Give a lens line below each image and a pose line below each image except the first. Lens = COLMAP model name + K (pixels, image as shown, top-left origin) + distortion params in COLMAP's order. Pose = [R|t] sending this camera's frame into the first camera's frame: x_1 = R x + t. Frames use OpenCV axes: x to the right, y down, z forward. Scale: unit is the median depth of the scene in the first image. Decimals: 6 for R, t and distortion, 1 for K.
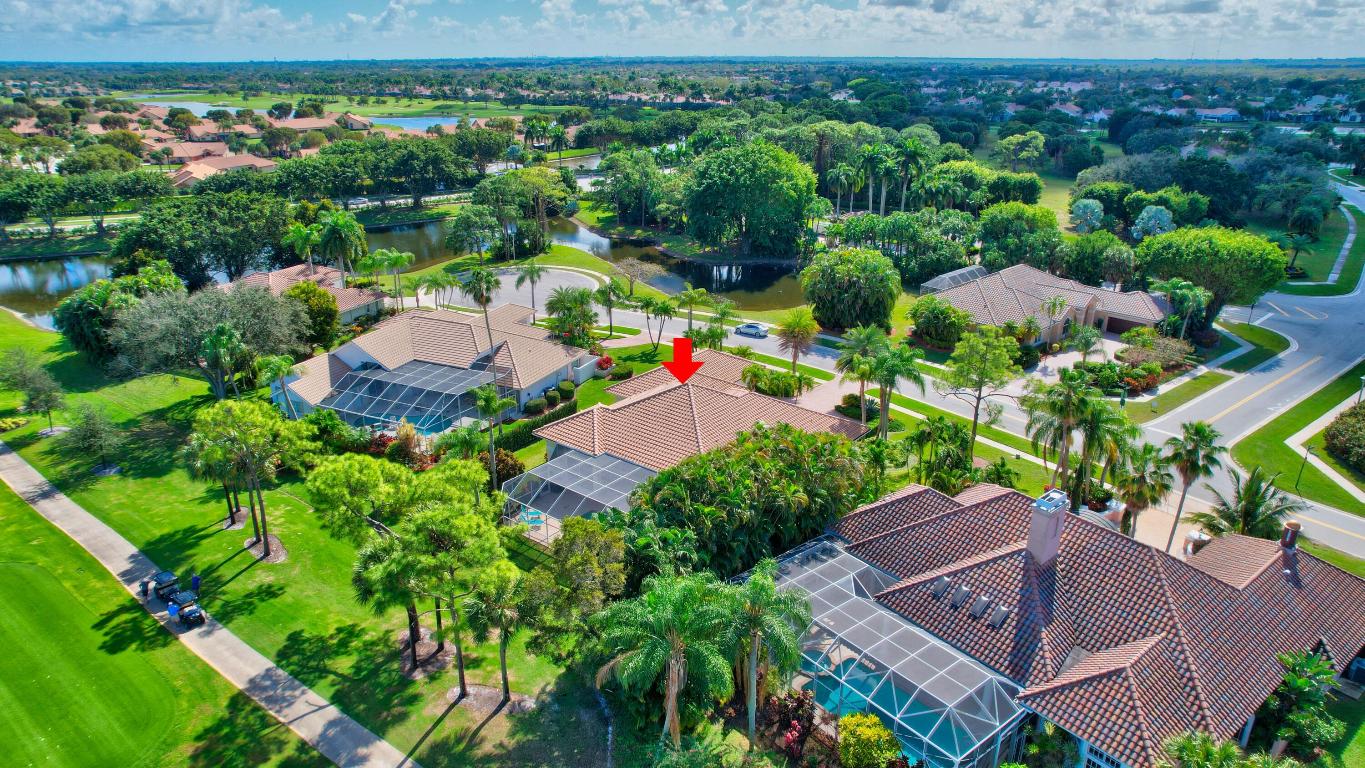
lens RADIAL K [[877.2, 0, 681.5], [0, 877.2, 383.2], [0, 0, 1]] dist [-0.063311, 0.048942]
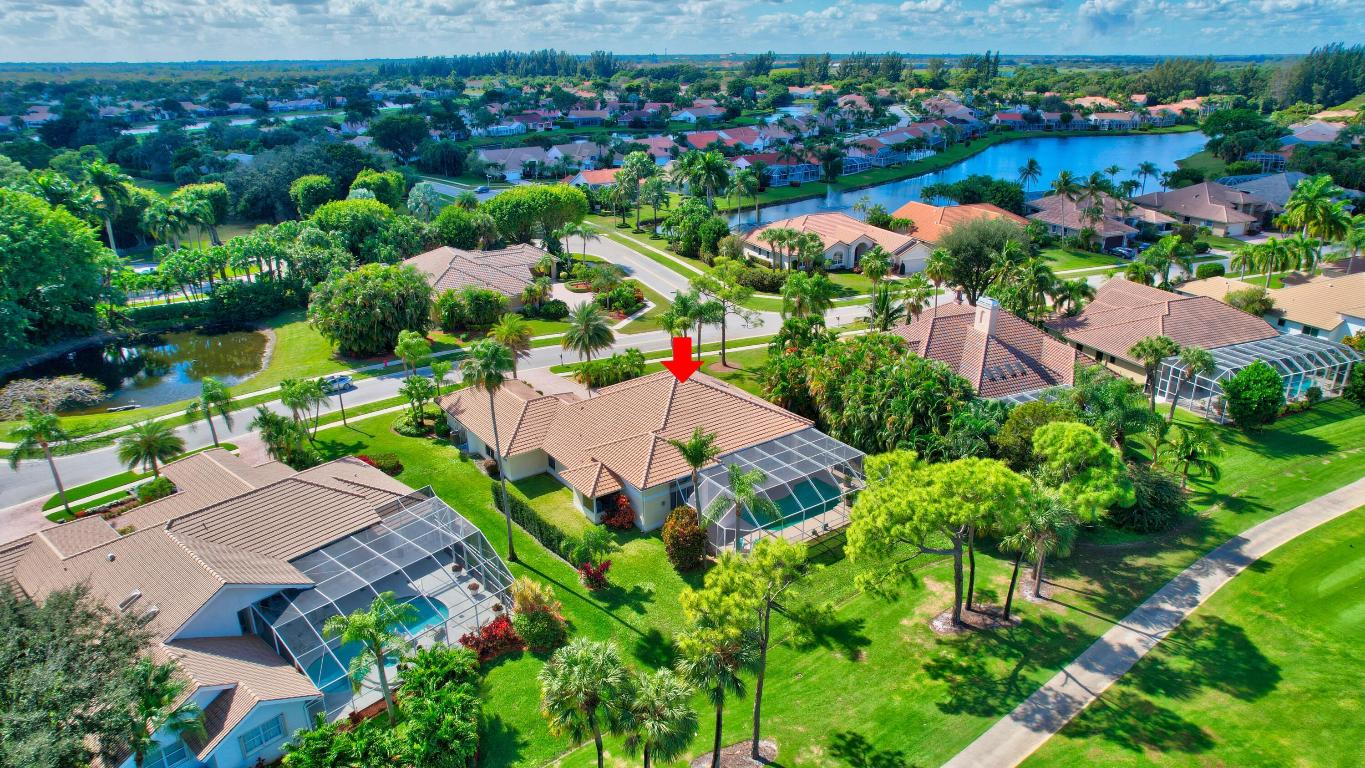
lens RADIAL K [[877.2, 0, 687.7], [0, 877.2, 389.6], [0, 0, 1]] dist [-0.063311, 0.048942]
pose [[0.263291, -0.347385, 0.900001, -1.143571], [0.347303, 0.904497, 0.247519, -0.288967], [-0.900033, 0.247403, 0.358794, 0.818356]]
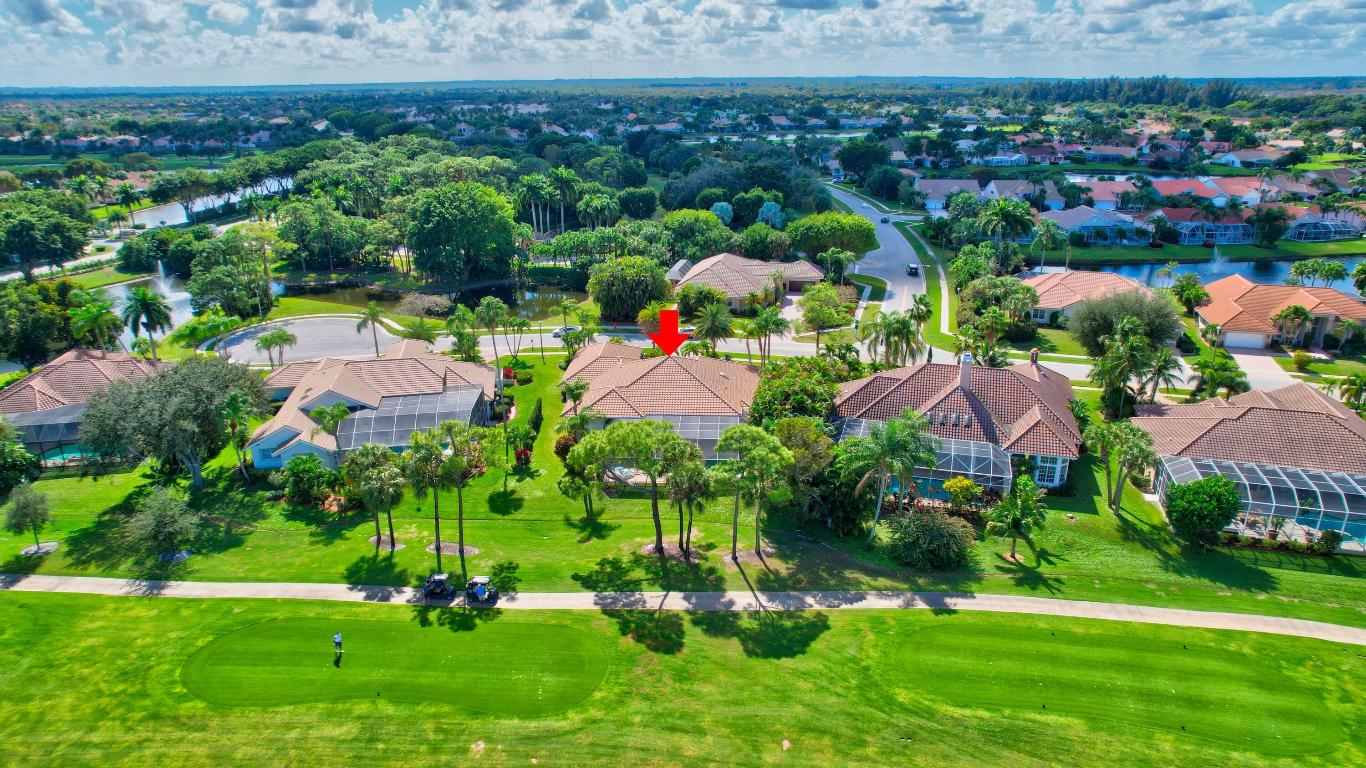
lens RADIAL K [[877.8, 0, 684.5], [0, 877.8, 384.7], [0, 0, 1]] dist [-0.063311, 0.048942]
pose [[0.812276, -0.197996, 0.548639, -0.945773], [0.210961, 0.976670, 0.040132, -0.007555], [-0.543785, 0.083143, 0.835096, -0.198002]]
